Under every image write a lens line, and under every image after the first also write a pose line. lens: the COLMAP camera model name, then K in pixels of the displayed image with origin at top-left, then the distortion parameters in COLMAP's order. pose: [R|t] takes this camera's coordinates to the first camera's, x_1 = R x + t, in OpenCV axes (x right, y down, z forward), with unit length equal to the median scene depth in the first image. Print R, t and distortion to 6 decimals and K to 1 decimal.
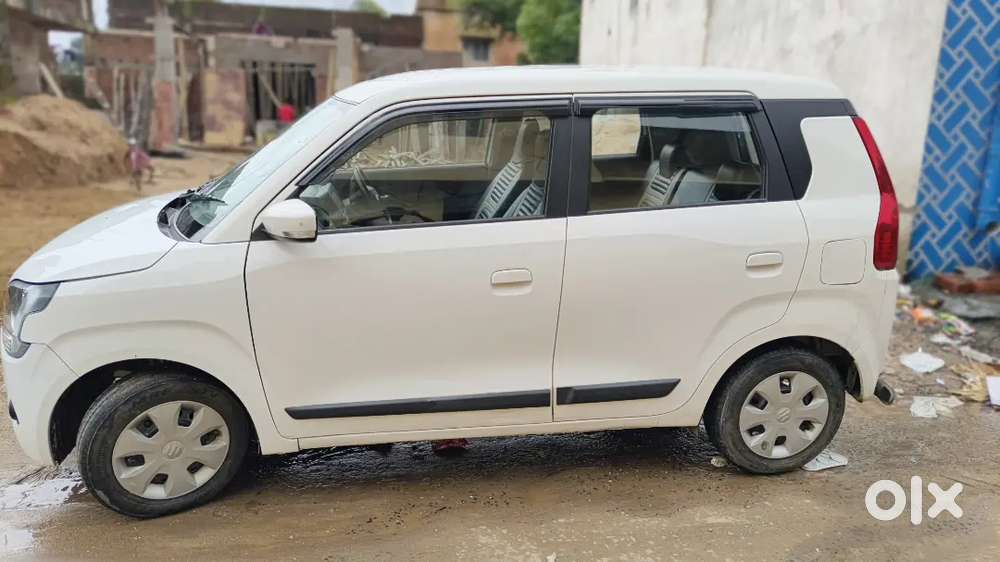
lens RADIAL K [[727.2, 0, 499.0], [0, 727.2, 285.7], [0, 0, 1]] dist [0.032364, -0.033023]
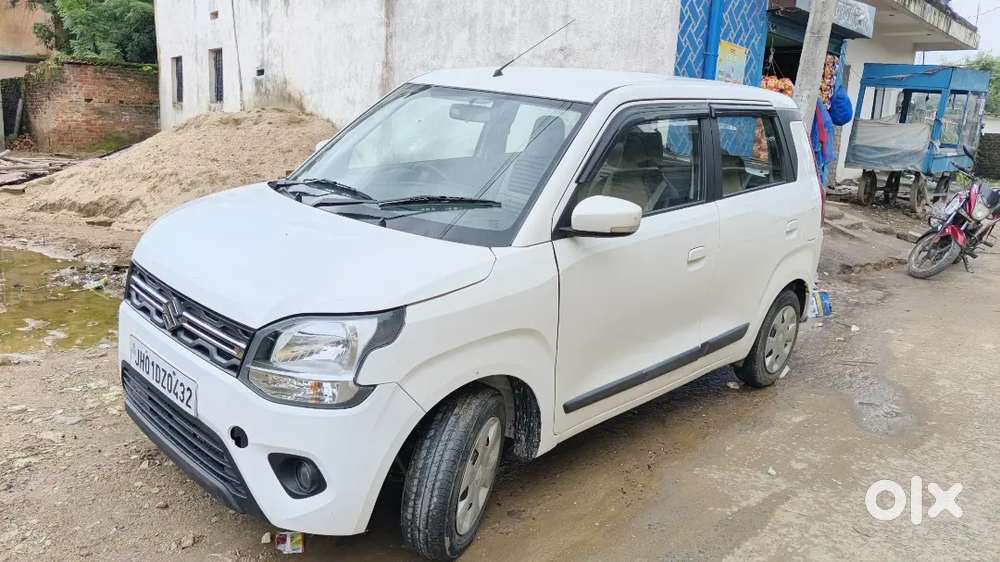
lens RADIAL K [[717.5, 0, 500.0], [0, 717.5, 281.0], [0, 0, 1]] dist [0.035794, -0.034666]
pose [[0.802973, -0.113102, 0.585185, -0.870527], [0.106601, 0.993251, 0.045697, -0.052485], [-0.586404, 0.025688, 0.809611, 0.227235]]
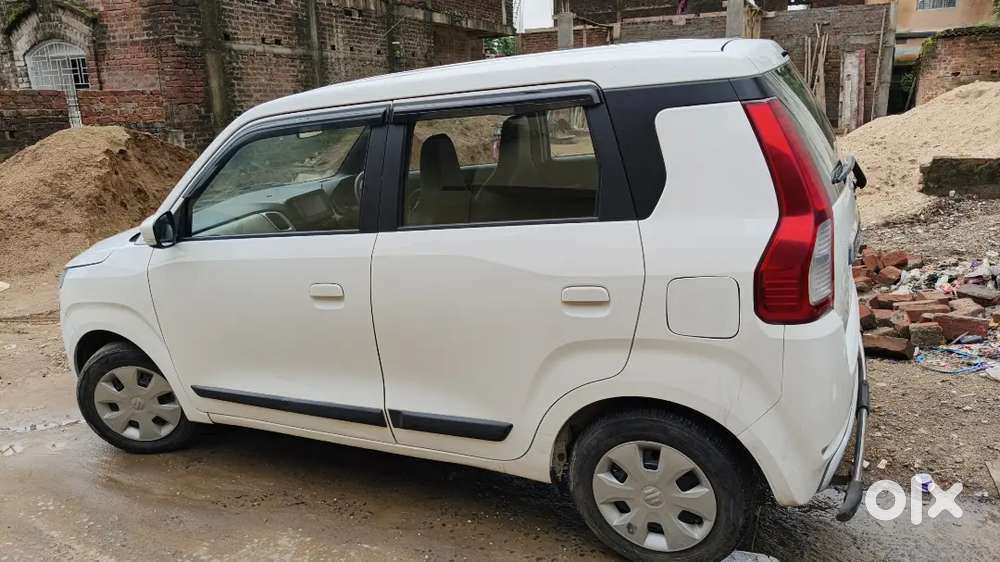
lens RADIAL K [[727.2, 0, 499.0], [0, 727.2, 285.7], [0, 0, 1]] dist [0.032364, -0.033023]
pose [[0.814326, 0.080321, -0.574823, 0.733382], [-0.060076, 0.996723, 0.054167, -0.082021], [0.577290, -0.009577, 0.816483, 0.302289]]
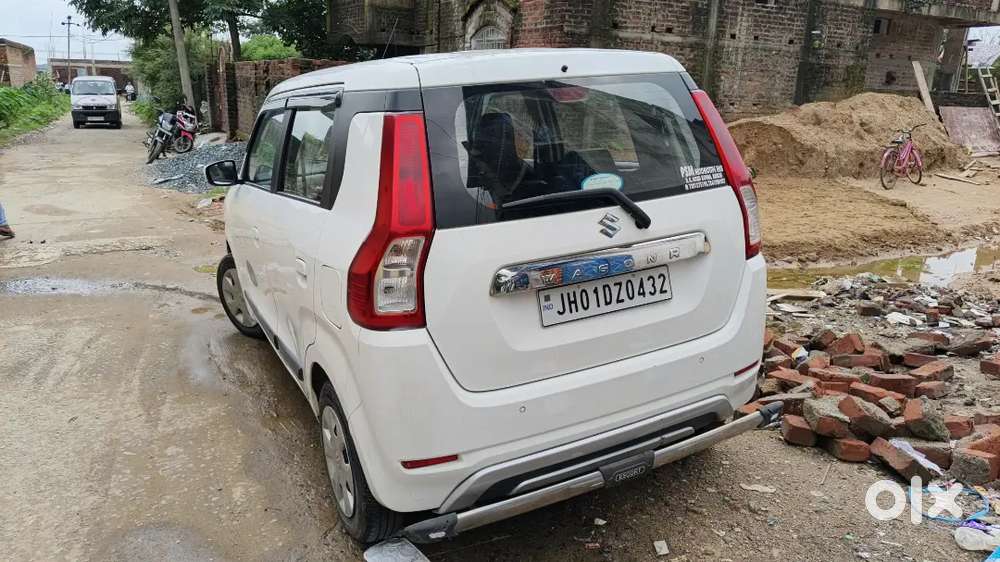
lens RADIAL K [[727.2, 0, 499.0], [0, 727.2, 285.7], [0, 0, 1]] dist [0.032364, -0.033023]
pose [[0.296485, 0.227176, -0.927625, 1.282104], [-0.223383, 0.960849, 0.163916, -0.216872], [0.928545, 0.158617, 0.335625, 0.918329]]
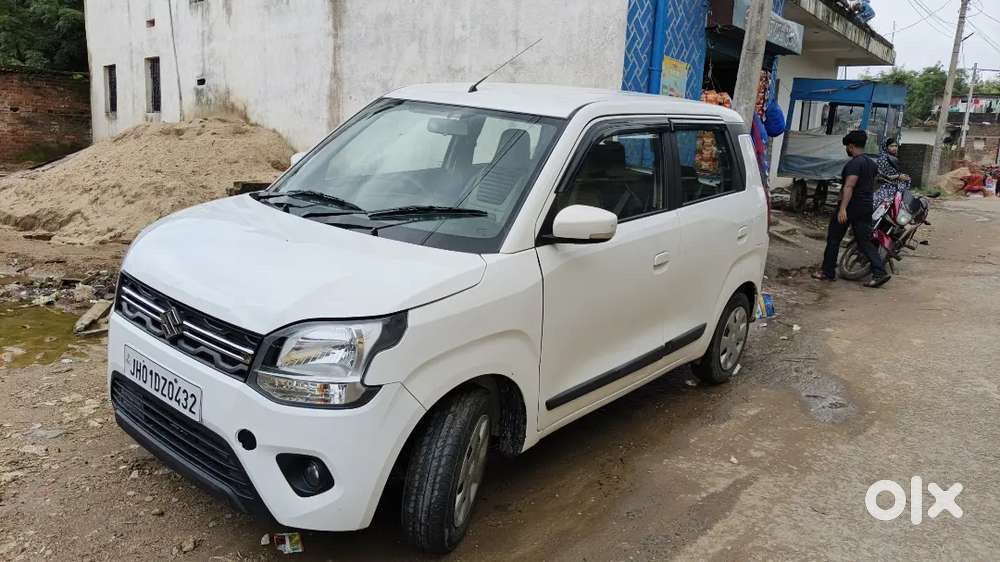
lens RADIAL K [[717.5, 0, 500.0], [0, 717.5, 281.0], [0, 0, 1]] dist [0.035794, -0.034666]
pose [[0.750459, -0.117759, 0.650341, -0.946928], [0.119472, 0.991959, 0.041752, -0.055558], [-0.650028, 0.046365, 0.758494, 0.222286]]
